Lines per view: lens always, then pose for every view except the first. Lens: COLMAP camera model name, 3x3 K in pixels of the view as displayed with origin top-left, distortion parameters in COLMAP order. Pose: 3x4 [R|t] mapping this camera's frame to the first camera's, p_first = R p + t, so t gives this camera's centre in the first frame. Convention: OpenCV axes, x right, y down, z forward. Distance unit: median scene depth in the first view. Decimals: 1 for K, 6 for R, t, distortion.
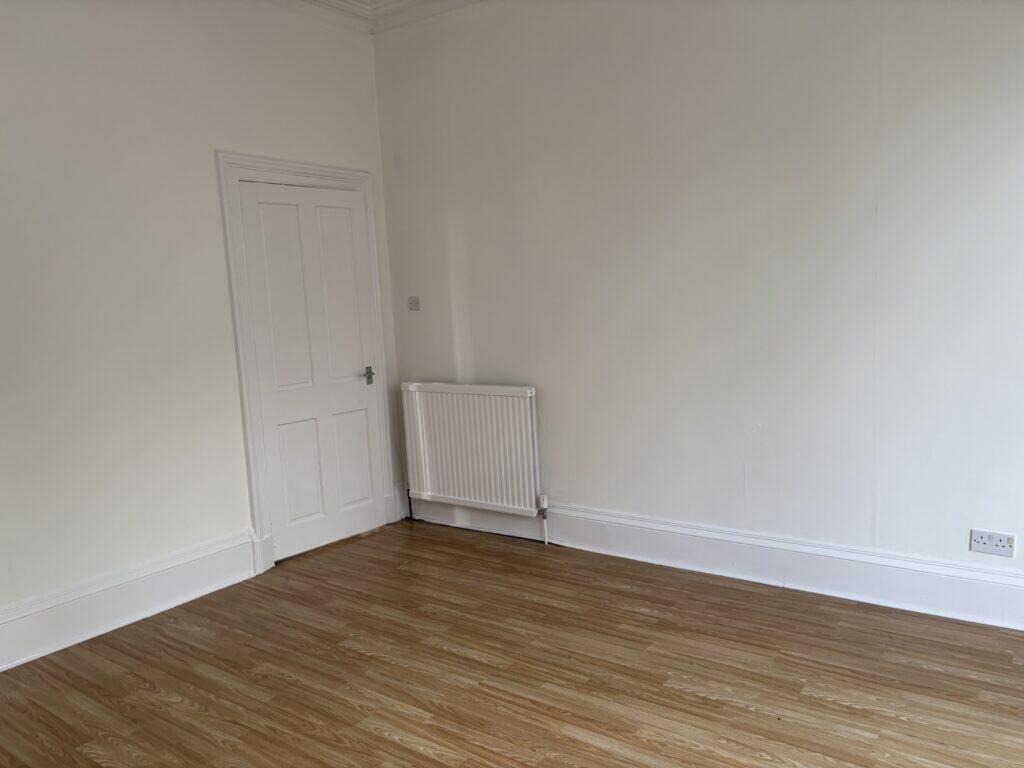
lens RADIAL K [[766.1, 0, 512.0], [0, 766.1, 384.0], [0, 0, 1]] dist [0.006362, -0.004458]
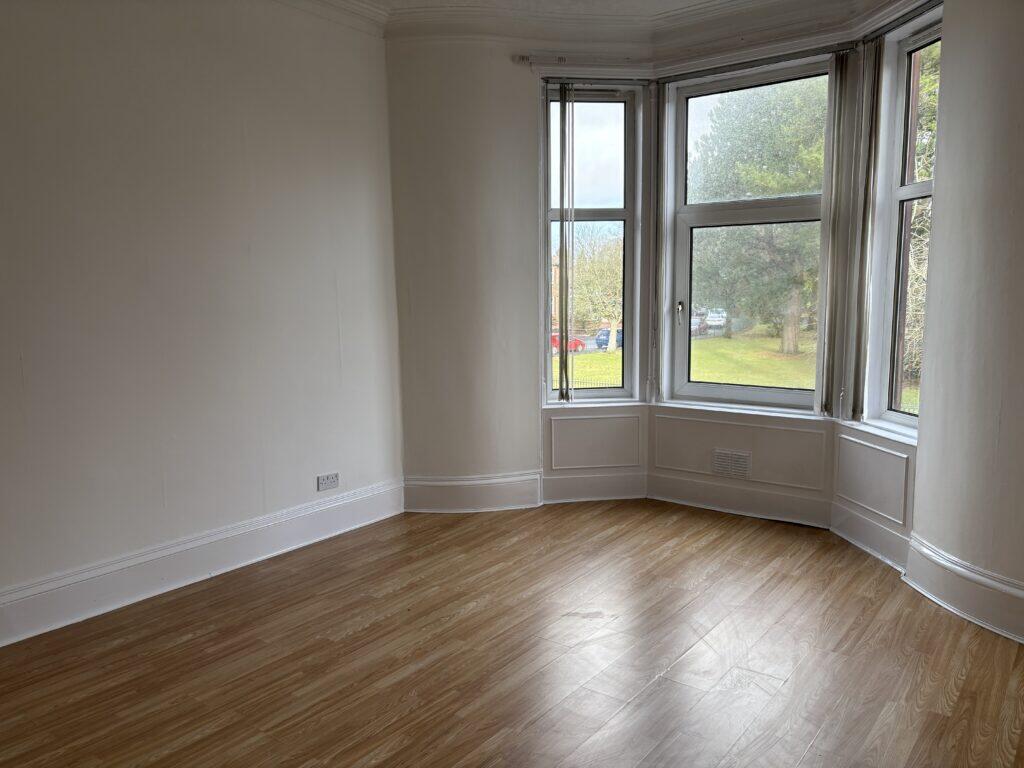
lens RADIAL K [[766.1, 0, 512.0], [0, 766.1, 384.0], [0, 0, 1]] dist [0.006362, -0.004458]
pose [[0.023146, -0.075364, 0.996887, -0.819775], [0.129090, 0.989032, 0.071773, -0.038750], [-0.991363, 0.127027, 0.032621, 0.568943]]
